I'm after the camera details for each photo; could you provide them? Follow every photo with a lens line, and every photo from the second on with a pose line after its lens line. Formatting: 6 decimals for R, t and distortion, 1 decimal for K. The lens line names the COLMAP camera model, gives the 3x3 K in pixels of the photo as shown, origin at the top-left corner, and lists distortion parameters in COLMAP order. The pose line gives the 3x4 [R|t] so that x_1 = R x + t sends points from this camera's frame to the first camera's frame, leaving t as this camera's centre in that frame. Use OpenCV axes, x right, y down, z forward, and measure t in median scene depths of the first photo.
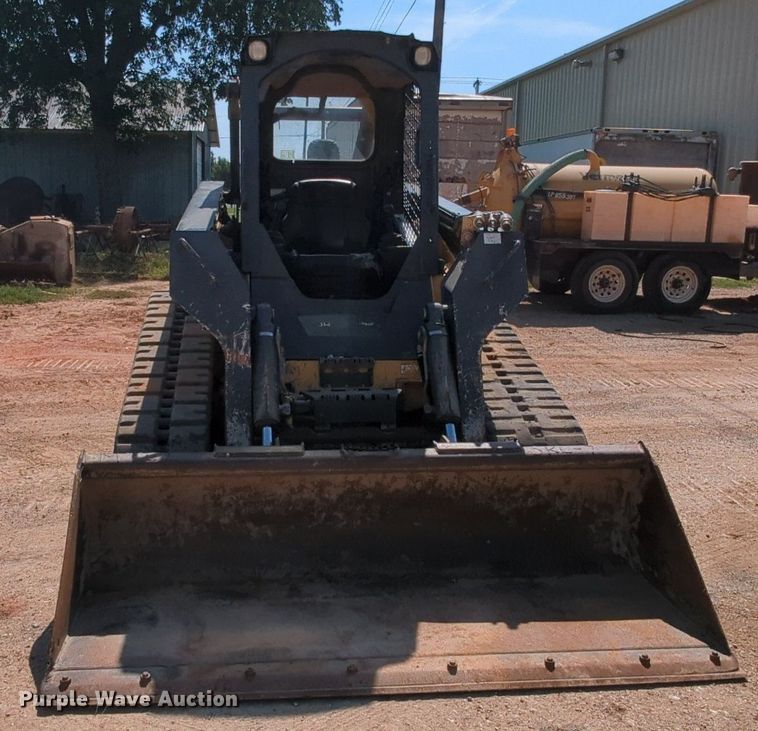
lens RADIAL K [[824.0, 0, 311.2], [0, 824.0, 337.7], [0, 0, 1]] dist [-0.006177, 0.006136]
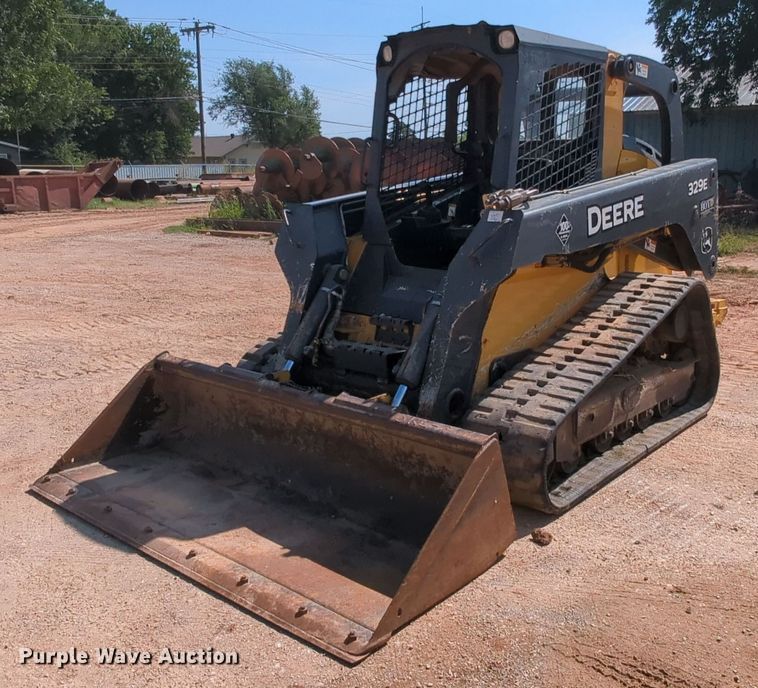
lens RADIAL K [[788.7, 0, 415.4], [0, 788.7, 293.9], [0, 0, 1]] dist [-0.001864, -0.010025]
pose [[0.711475, 0.095475, -0.696195, 1.013459], [-0.106419, 0.993940, 0.027553, -0.051791], [0.694606, 0.054485, 0.717324, 0.297815]]
